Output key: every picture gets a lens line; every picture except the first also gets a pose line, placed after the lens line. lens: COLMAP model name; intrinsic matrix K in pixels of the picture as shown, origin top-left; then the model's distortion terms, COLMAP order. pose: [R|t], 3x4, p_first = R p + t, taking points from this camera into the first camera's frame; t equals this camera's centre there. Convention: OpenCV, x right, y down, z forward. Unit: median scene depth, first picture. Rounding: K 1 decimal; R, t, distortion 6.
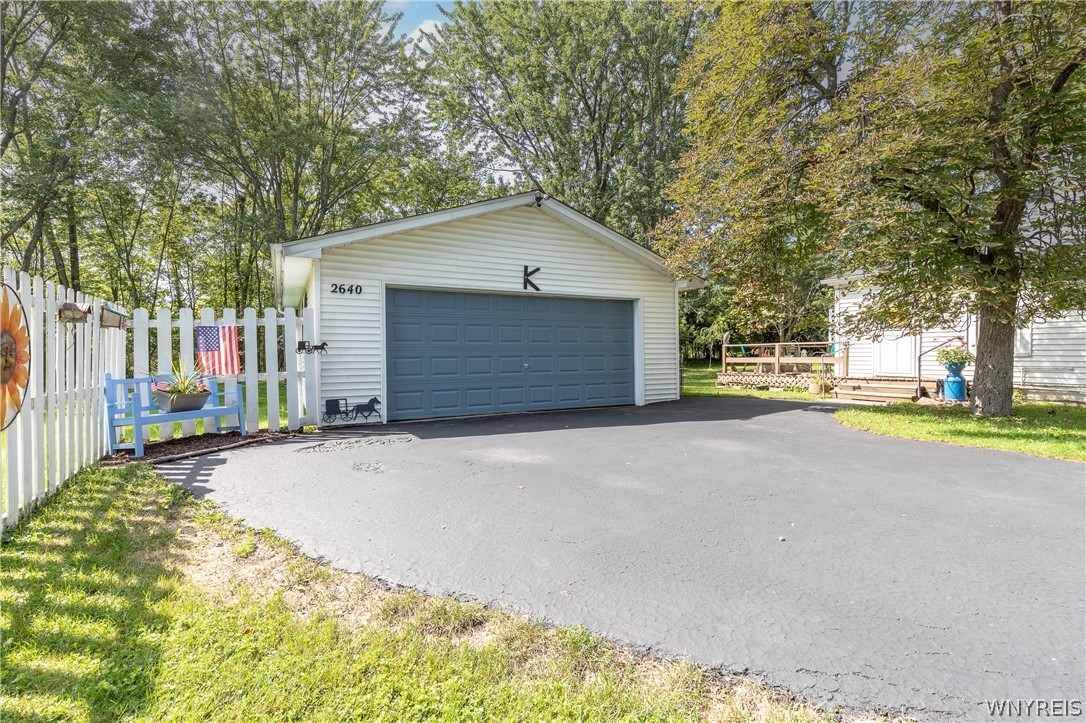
lens RADIAL K [[489.5, 0, 543.6], [0, 489.5, 358.6], [0, 0, 1]] dist [-0.001170, -0.000032]
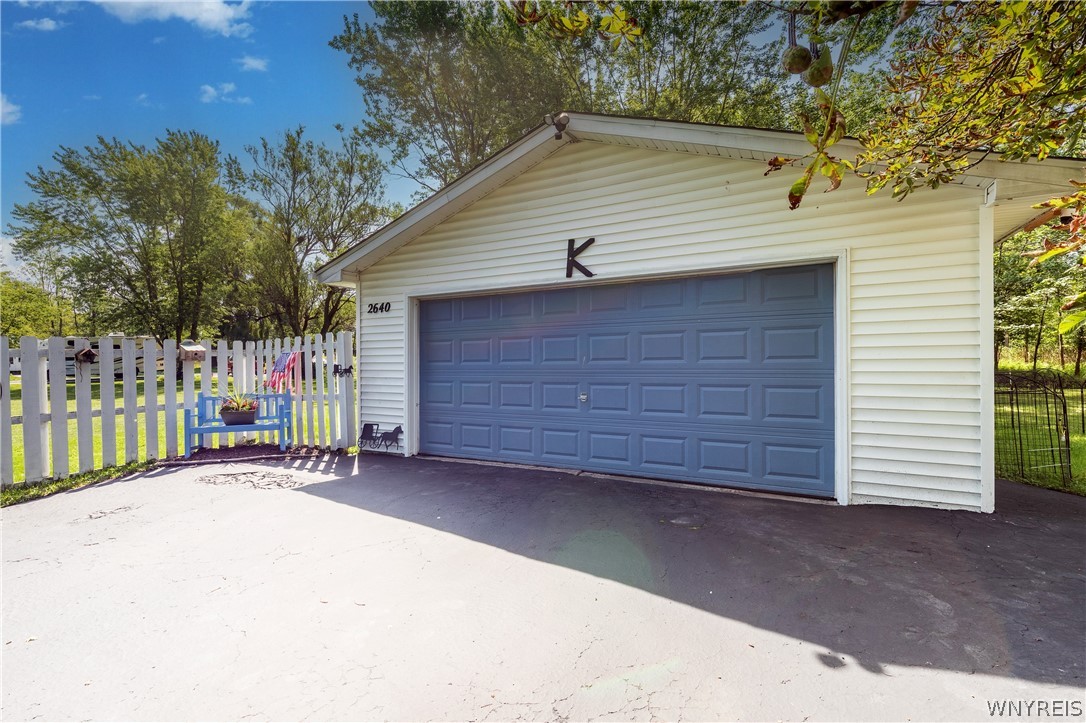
lens RADIAL K [[489.5, 0, 542.7], [0, 489.5, 364.2], [0, 0, 1]] dist [-0.001170, -0.000032]
pose [[0.560938, 0.015402, -0.827714, 0.478892], [0.005638, 0.999733, 0.022423, -0.046090], [0.827838, -0.017245, 0.560702, 0.636235]]
